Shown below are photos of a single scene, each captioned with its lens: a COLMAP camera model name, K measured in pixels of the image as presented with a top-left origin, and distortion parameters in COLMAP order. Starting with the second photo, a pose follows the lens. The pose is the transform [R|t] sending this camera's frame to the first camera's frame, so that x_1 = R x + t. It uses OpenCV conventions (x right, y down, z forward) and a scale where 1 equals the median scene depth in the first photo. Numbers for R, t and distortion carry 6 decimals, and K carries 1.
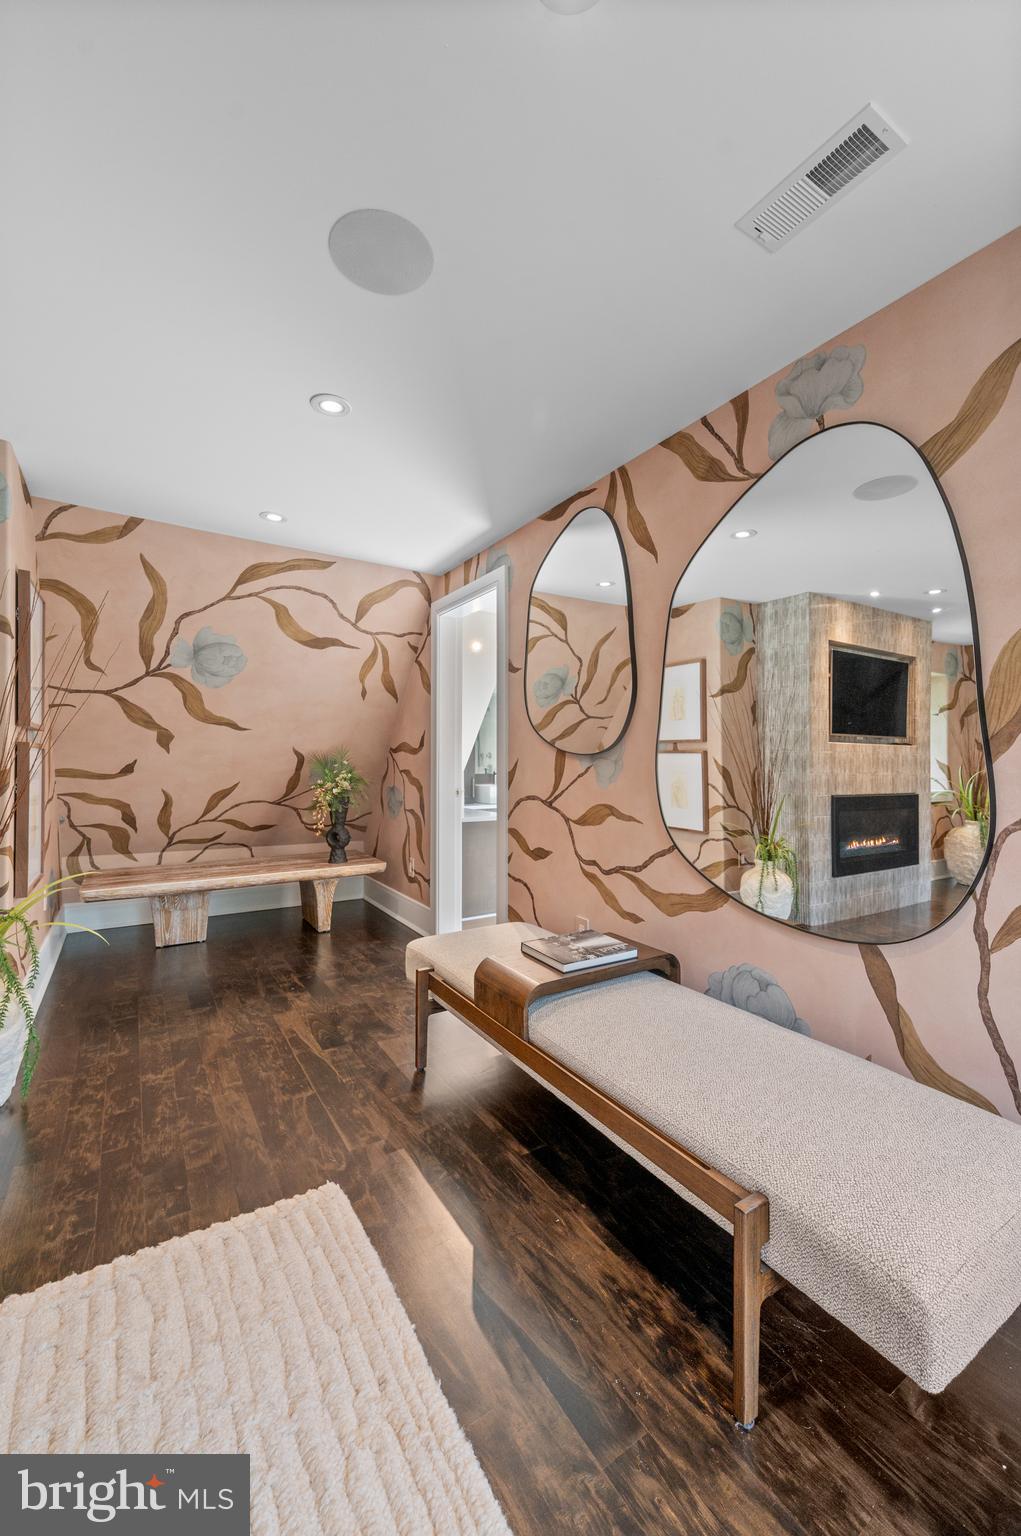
lens RADIAL K [[619.1, 0, 511.1], [0, 619.1, 763.6], [0, 0, 1]] dist [-0.001745, 0.000468]
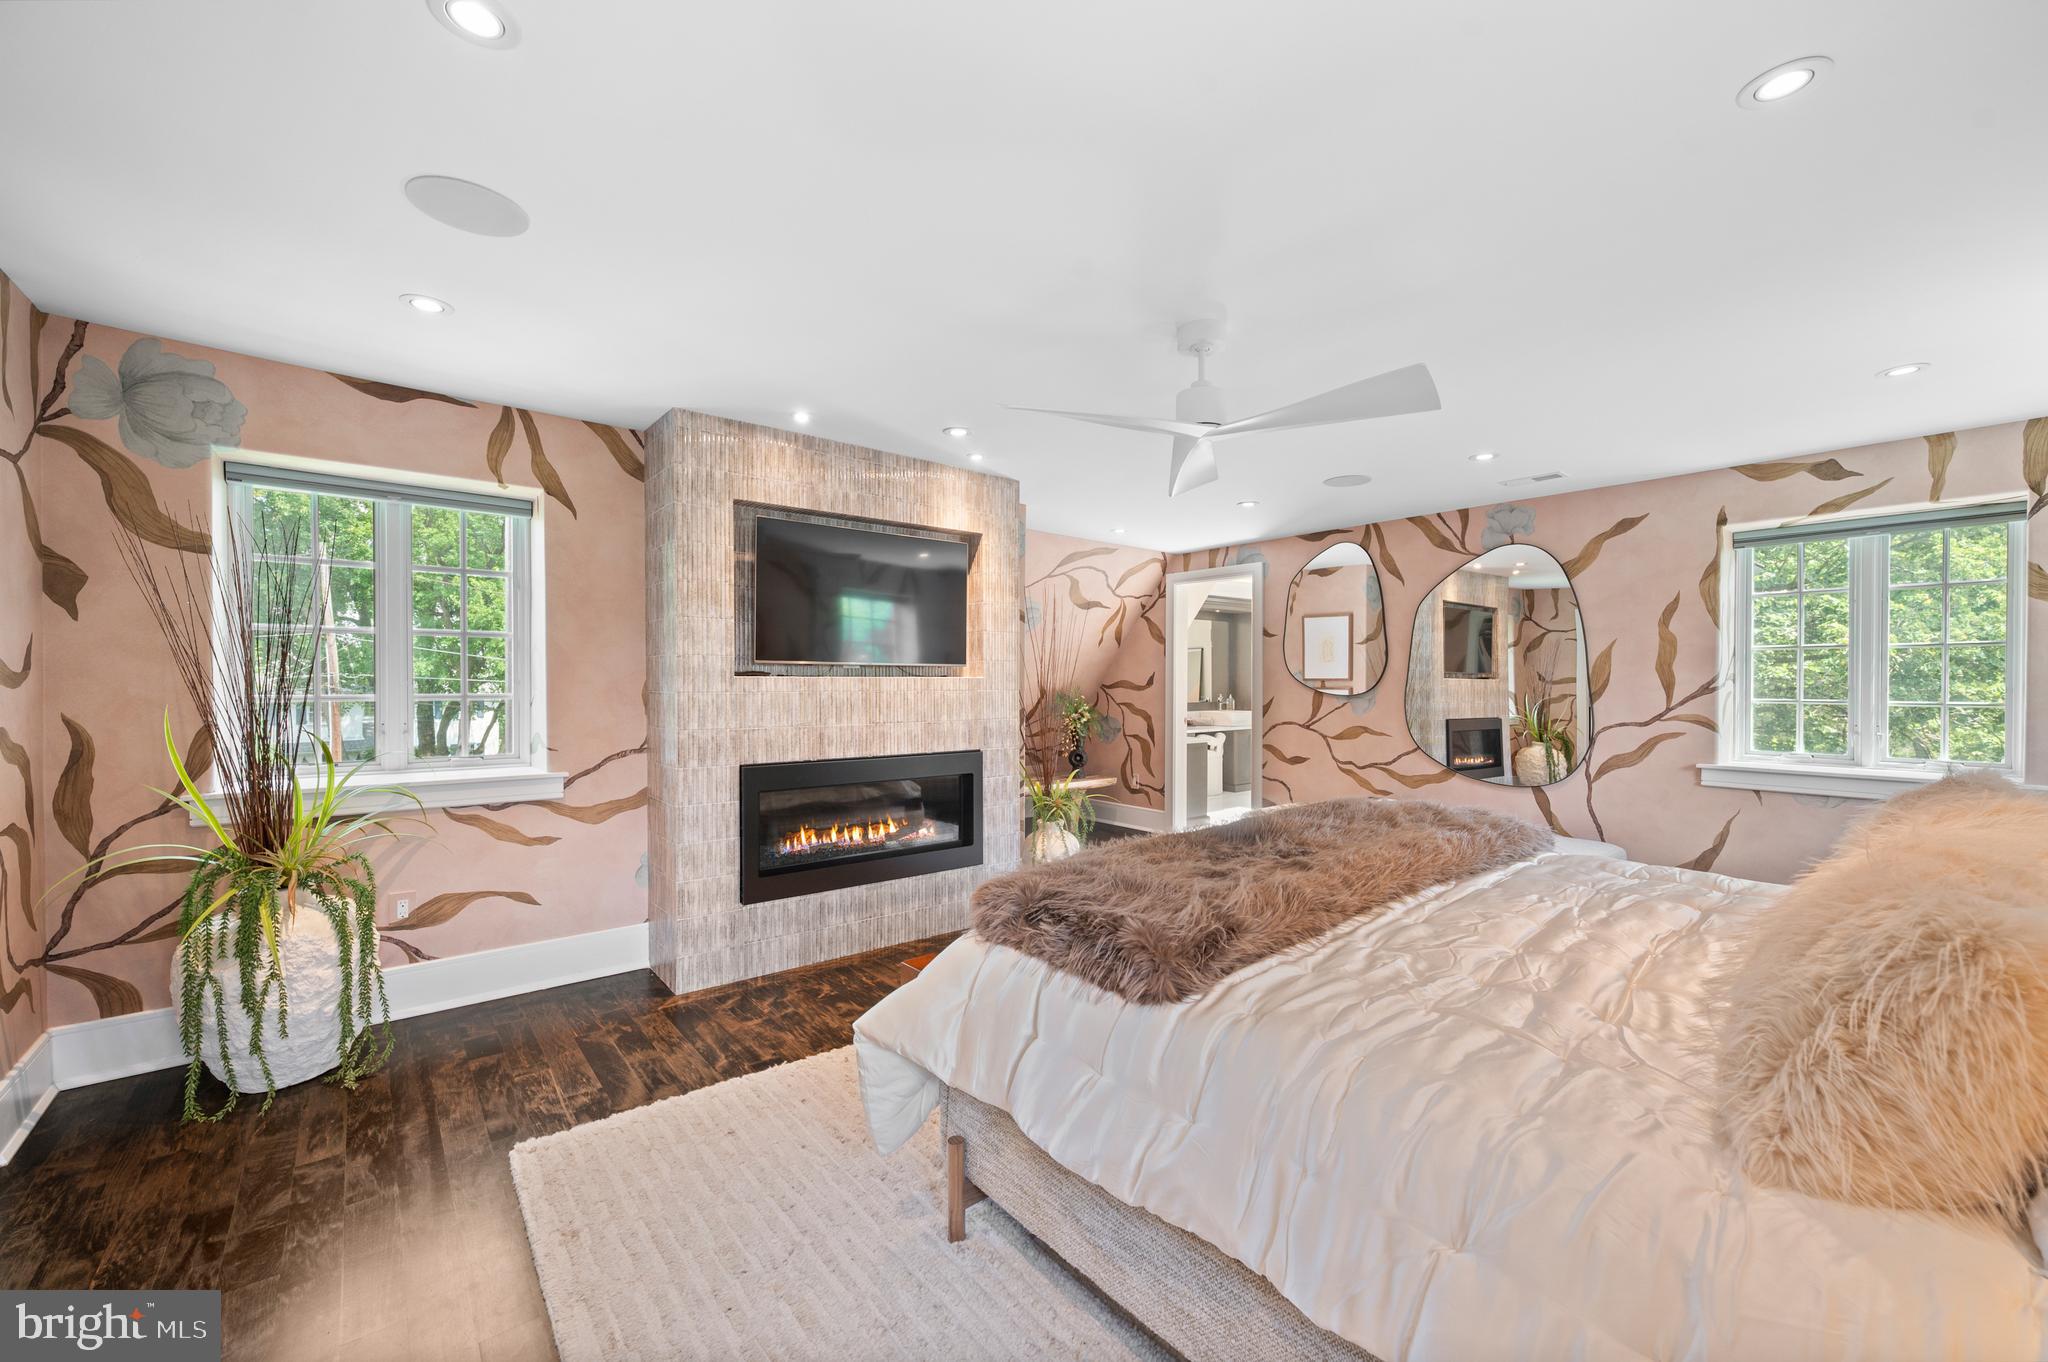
lens RADIAL K [[825.4, 0, 1024.5], [0, 825.4, 689.5], [0, 0, 1]] dist [-0.001745, 0.000468]
pose [[0.992159, -0.003629, 0.124927, -0.789998], [0.003002, 0.999982, 0.005203, -0.035028], [-0.124943, -0.004788, 0.992152, -0.829113]]
